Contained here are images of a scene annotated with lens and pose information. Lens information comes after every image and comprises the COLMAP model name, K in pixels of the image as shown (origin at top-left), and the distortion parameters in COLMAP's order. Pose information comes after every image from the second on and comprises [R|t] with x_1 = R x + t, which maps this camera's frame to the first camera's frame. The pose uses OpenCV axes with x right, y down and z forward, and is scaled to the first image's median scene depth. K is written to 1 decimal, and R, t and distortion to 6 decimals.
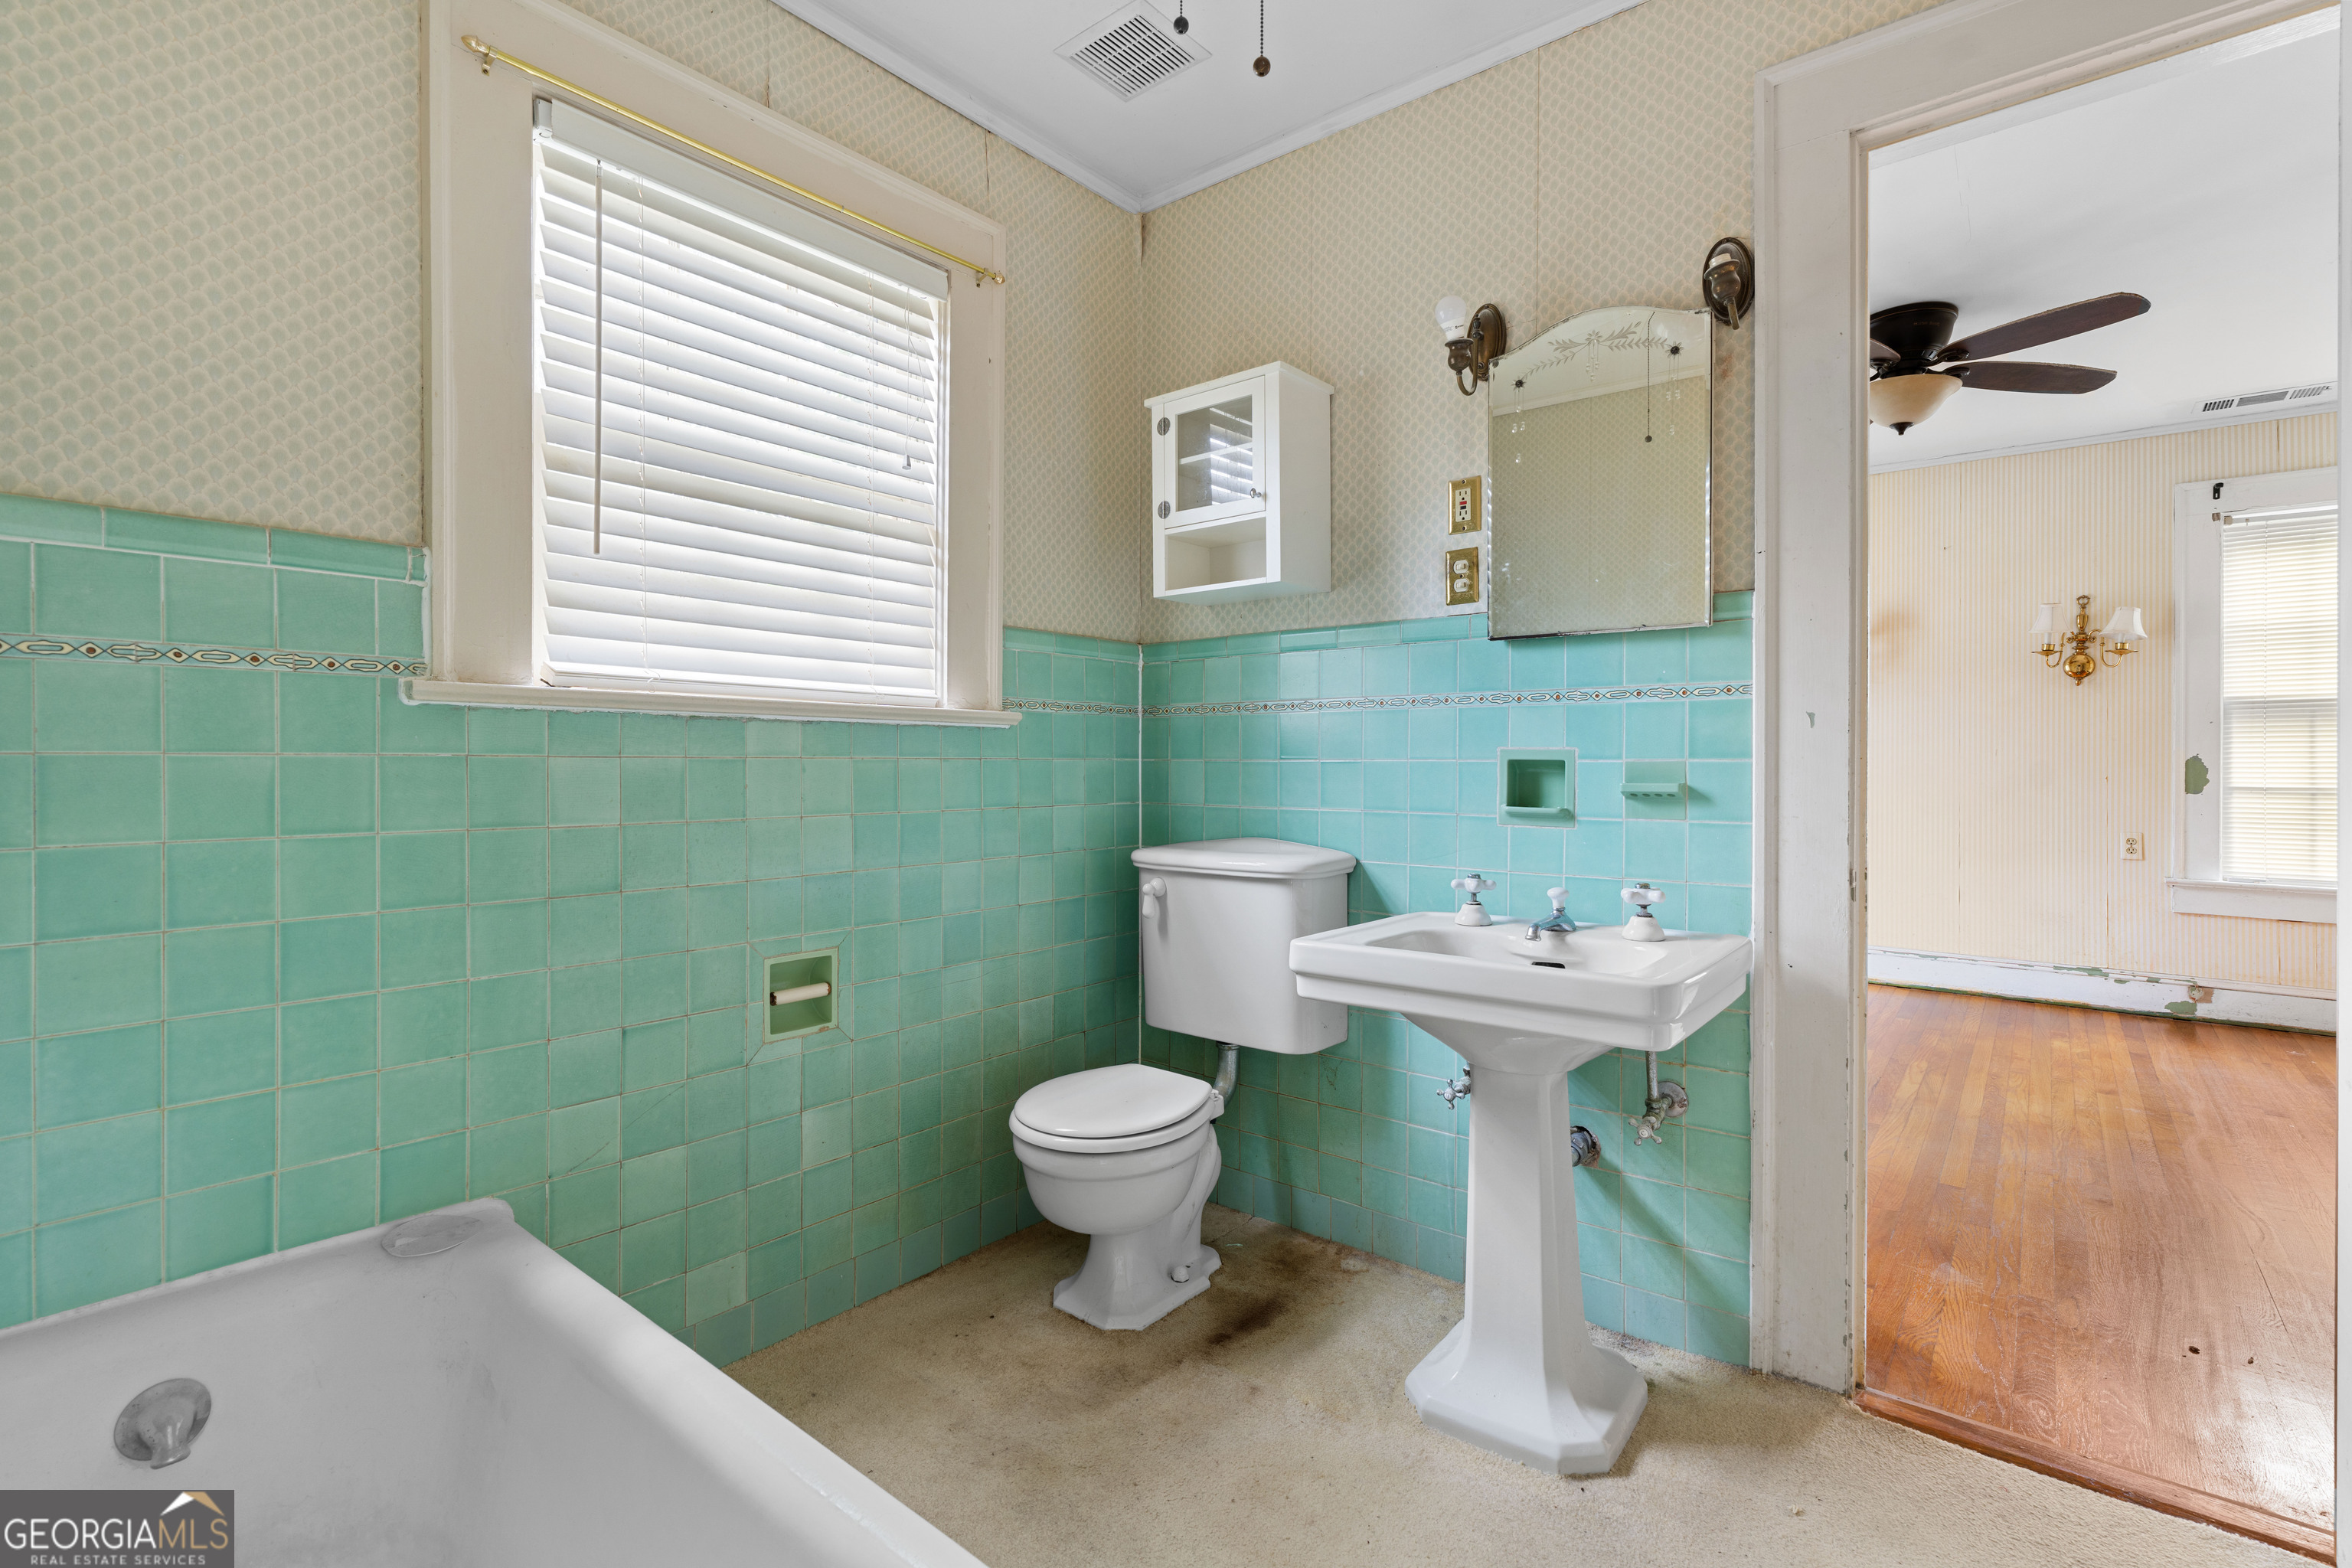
lens RADIAL K [[1074.2, 0, 1162.0], [0, 1074.2, 772.3], [0, 0, 1]] dist [-0.002391, 0.000436]
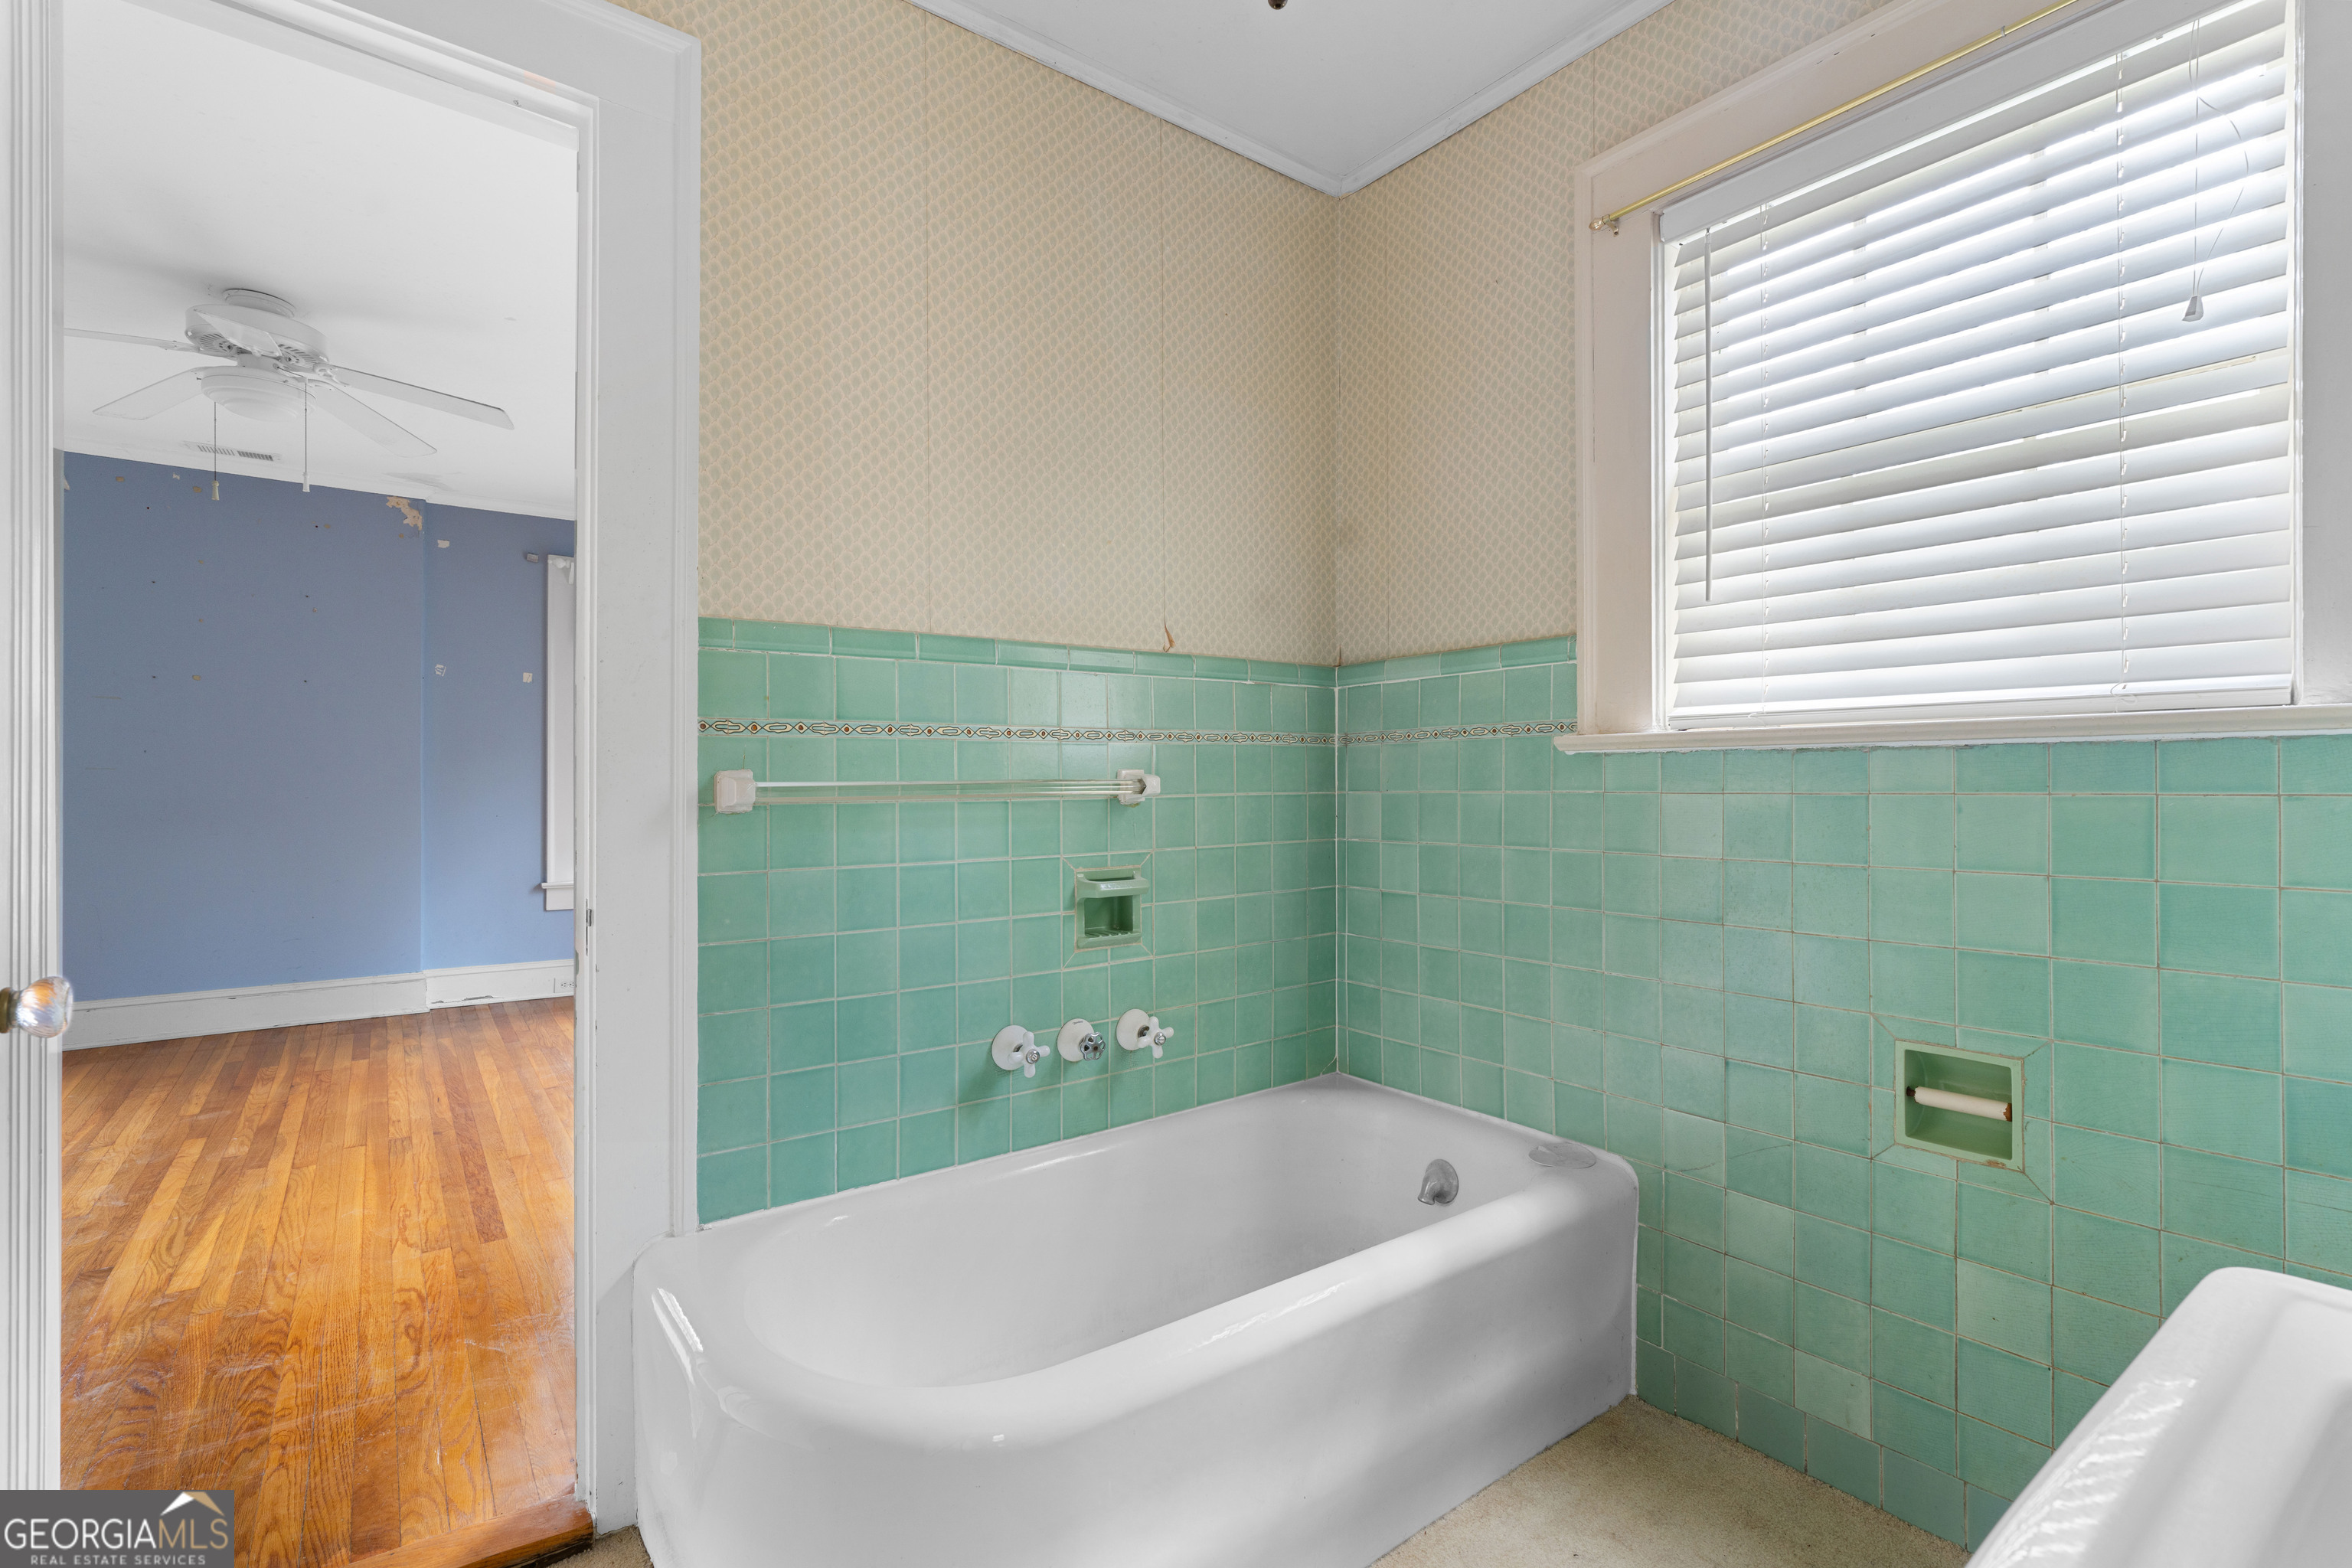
lens RADIAL K [[1074.2, 0, 1164.2], [0, 1074.2, 790.3], [0, 0, 1]] dist [-0.002391, 0.000436]
pose [[-0.245108, 0.000483, -0.969496, 0.618459], [-0.007464, 0.999969, 0.002385, -0.015536], [0.969467, 0.007821, -0.245096, 0.728260]]
